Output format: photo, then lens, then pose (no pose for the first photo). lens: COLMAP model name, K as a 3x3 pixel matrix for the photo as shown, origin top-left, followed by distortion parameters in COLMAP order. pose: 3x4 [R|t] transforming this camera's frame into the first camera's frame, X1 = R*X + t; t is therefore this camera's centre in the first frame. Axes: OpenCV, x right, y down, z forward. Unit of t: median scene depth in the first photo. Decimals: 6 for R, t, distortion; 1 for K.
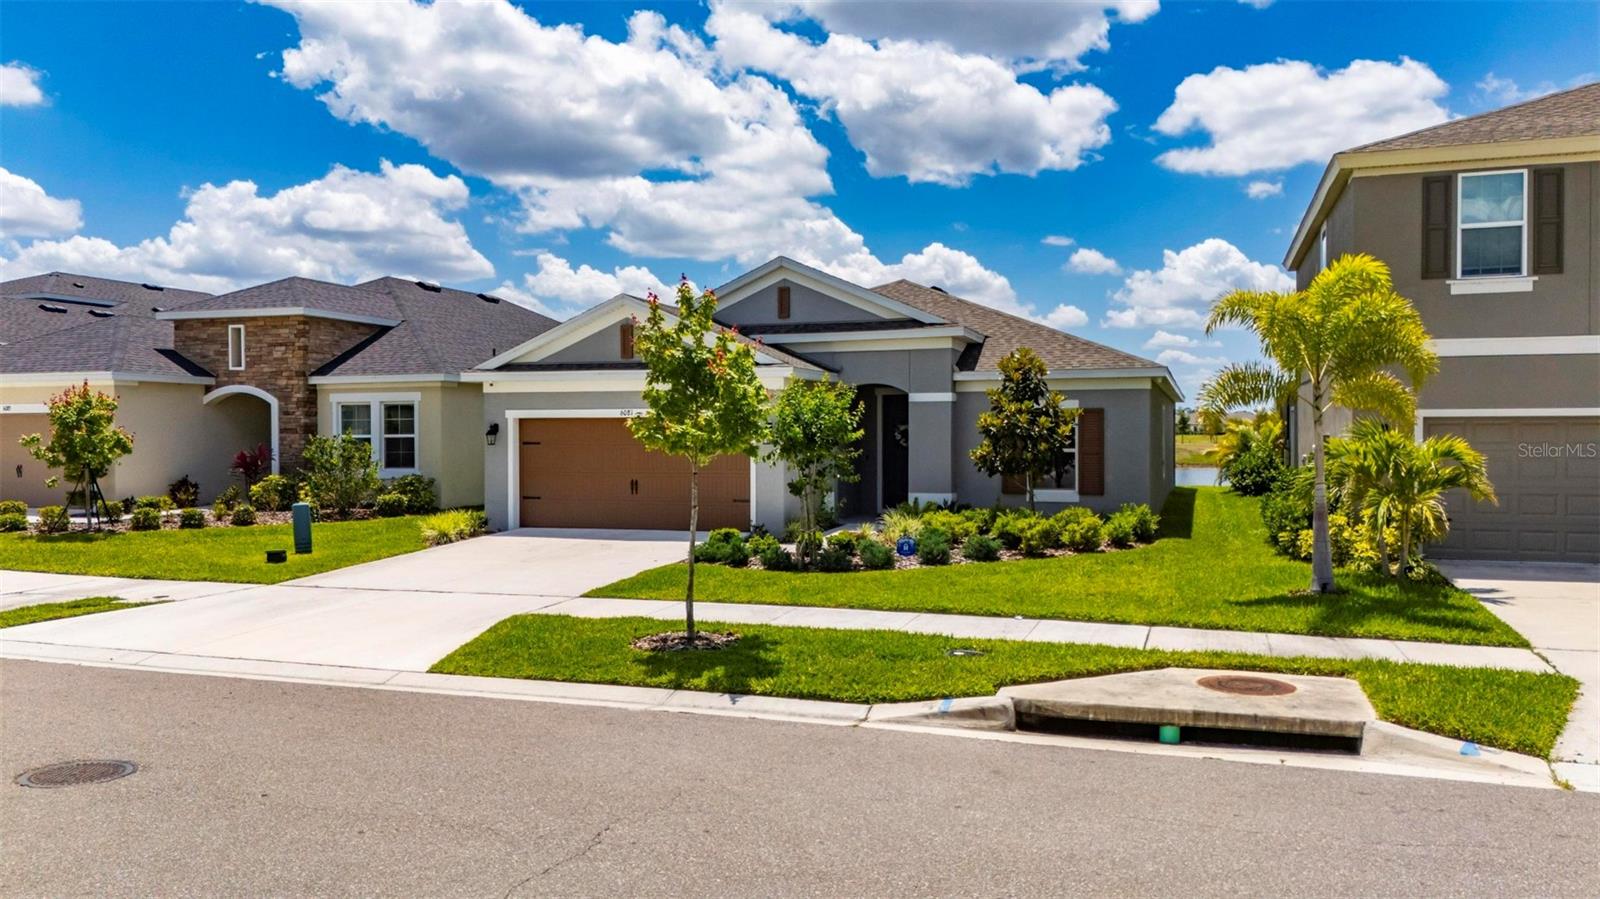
lens RADIAL K [[1173.8, 0, 808.0], [0, 1173.8, 448.2], [0, 0, 1]] dist [0.082374, -0.088755]
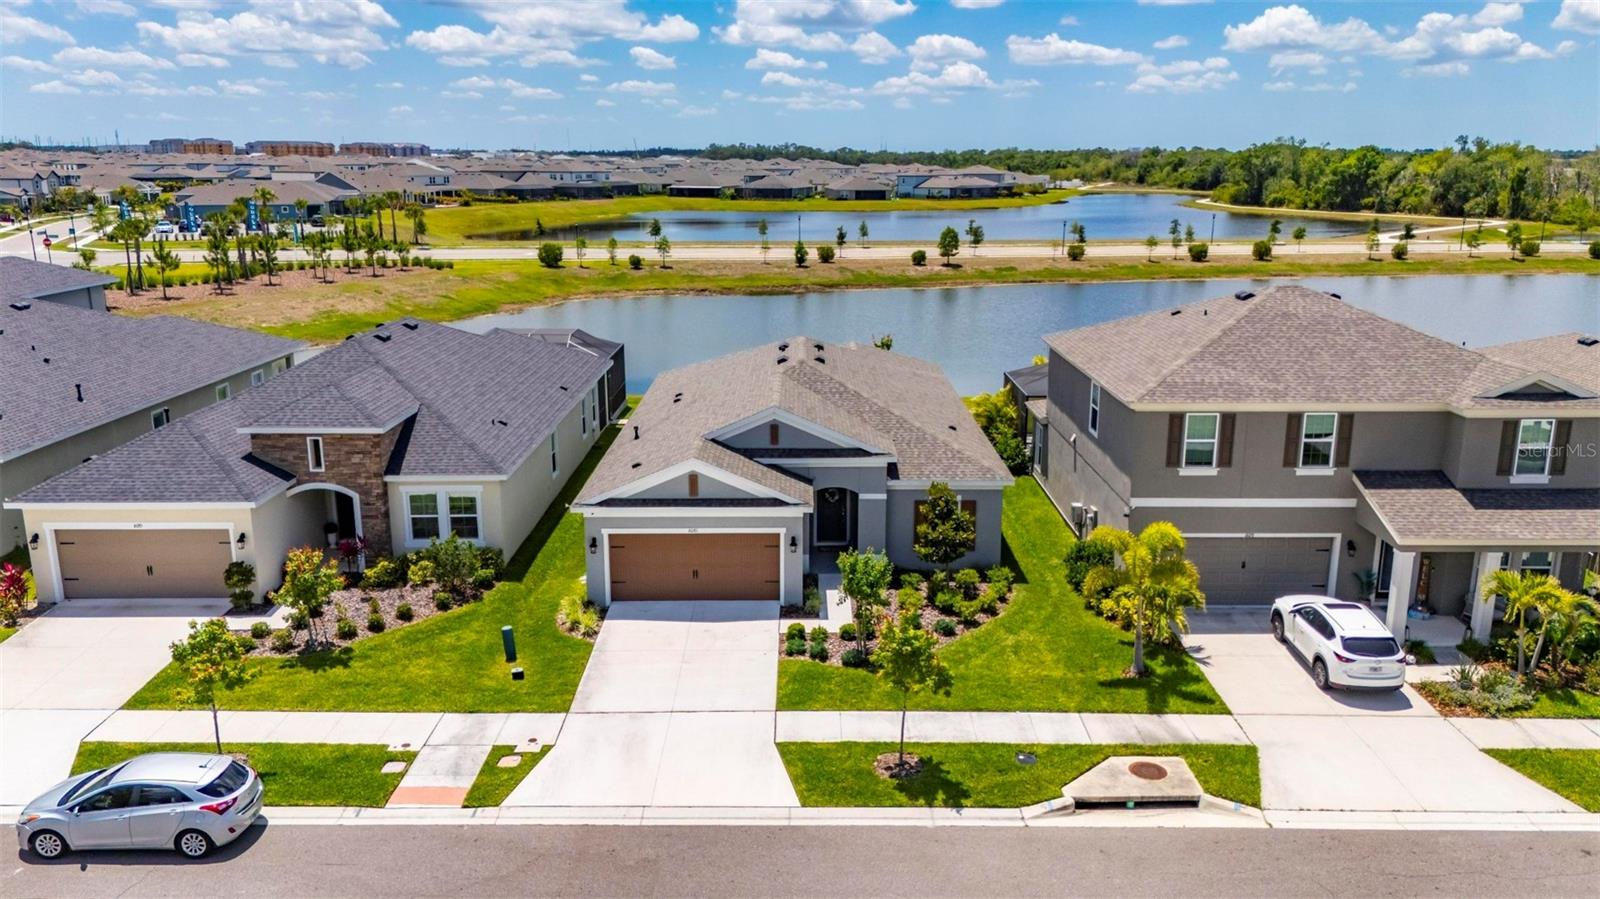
lens RADIAL K [[1191.7, 0, 808.1], [0, 1191.7, 455.3], [0, 0, 1]] dist [0.083170, -0.095594]
pose [[0.946599, -0.075855, 0.313362, -0.397329], [0.001248, 0.972785, 0.231708, -0.391774], [-0.322410, -0.218943, 0.920932, -0.360503]]
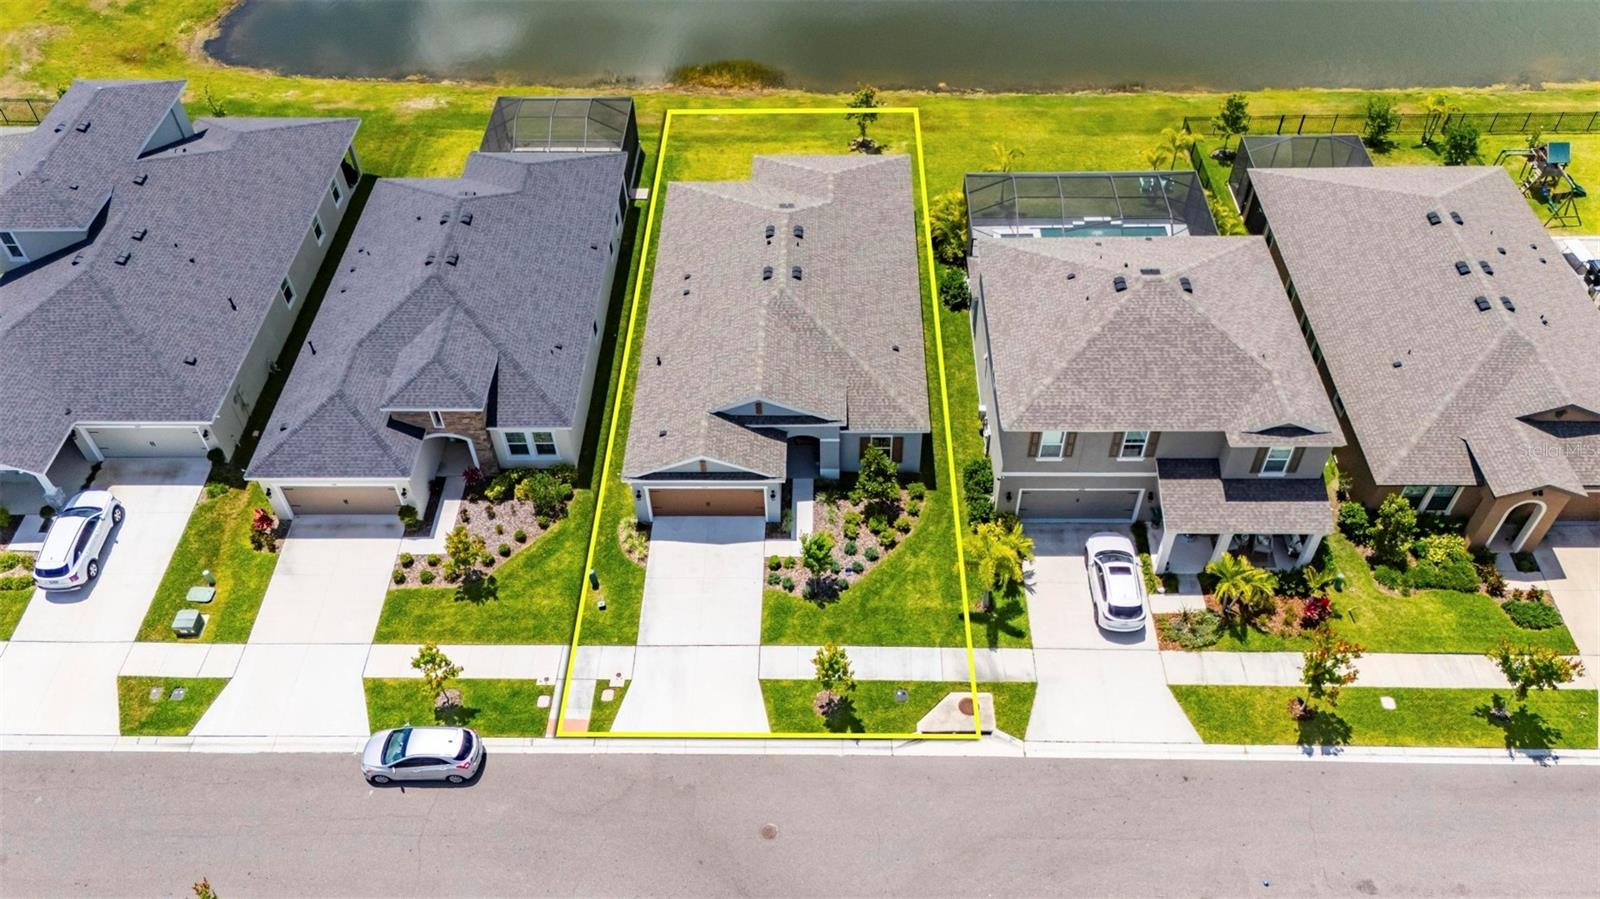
lens RADIAL K [[1191.7, 0, 808.1], [0, 1191.7, 455.3], [0, 0, 1]] dist [0.083170, -0.095594]
pose [[0.952446, -0.231139, 0.198551, -0.327997], [0.016490, 0.689751, 0.723859, -1.393793], [-0.304262, -0.686162, 0.660762, -0.421675]]
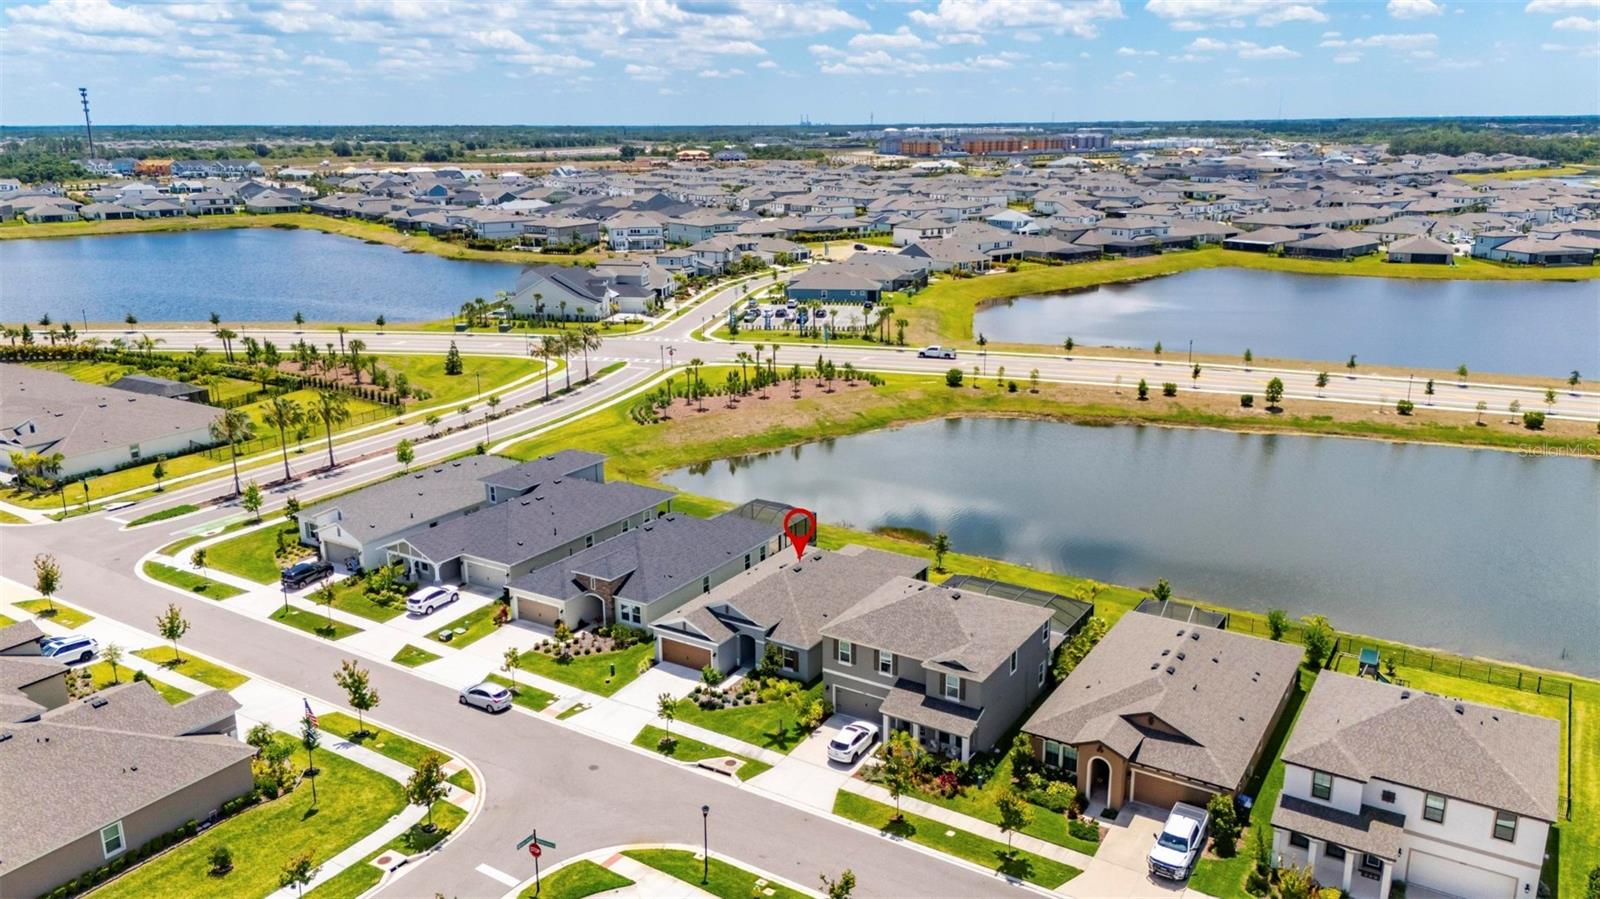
lens RADIAL K [[1173.8, 0, 808.0], [0, 1173.8, 448.2], [0, 0, 1]] dist [0.082374, -0.088755]
pose [[0.972661, 0.055609, -0.225475, 0.932520], [0.003896, 0.966863, 0.255265, -1.403019], [0.232198, -0.249165, 0.940213, -2.096107]]
